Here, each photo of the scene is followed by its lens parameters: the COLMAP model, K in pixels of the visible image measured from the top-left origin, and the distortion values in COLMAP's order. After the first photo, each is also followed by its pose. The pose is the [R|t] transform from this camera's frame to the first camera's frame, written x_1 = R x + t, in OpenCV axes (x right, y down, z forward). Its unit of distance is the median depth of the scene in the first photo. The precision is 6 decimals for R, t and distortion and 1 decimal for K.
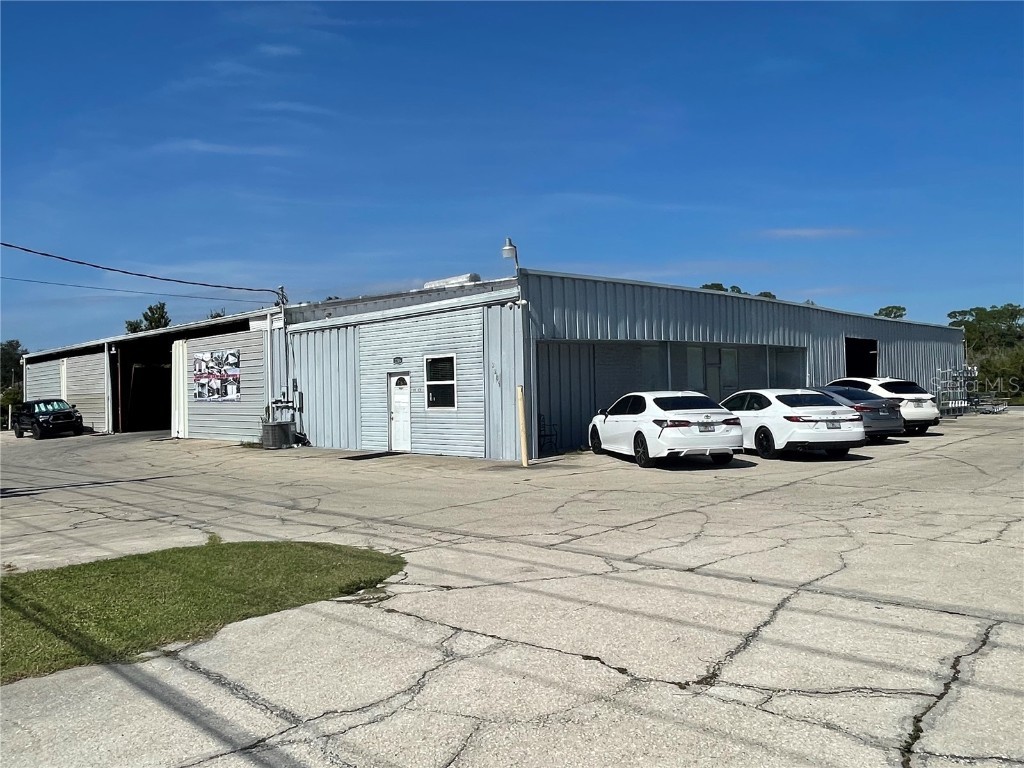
lens RADIAL K [[762.7, 0, 510.3], [0, 762.7, 385.2], [0, 0, 1]] dist [0.010381, -0.019093]
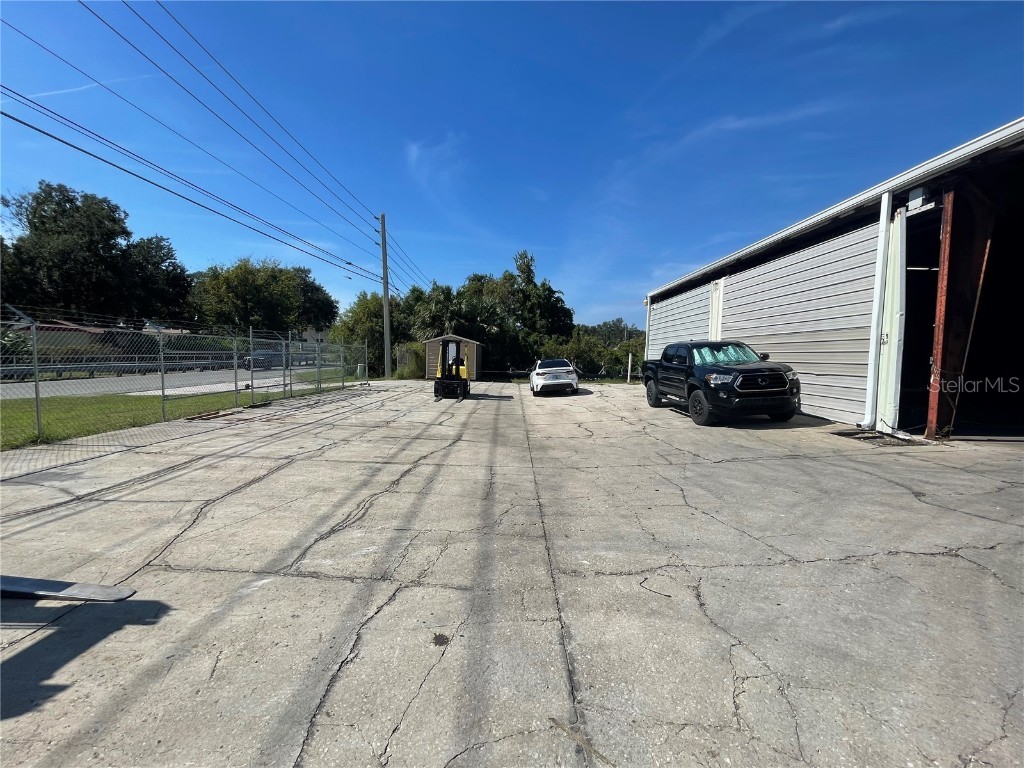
lens RADIAL K [[457.8, 0, 510.2], [0, 457.8, 381.9], [0, 0, 1]] dist [-0.002234, -0.000049]
pose [[0.698595, 0.089960, -0.709839, -0.602148], [-0.043284, 0.995561, 0.083573, 0.032643], [0.714207, -0.027659, 0.699388, 0.862154]]
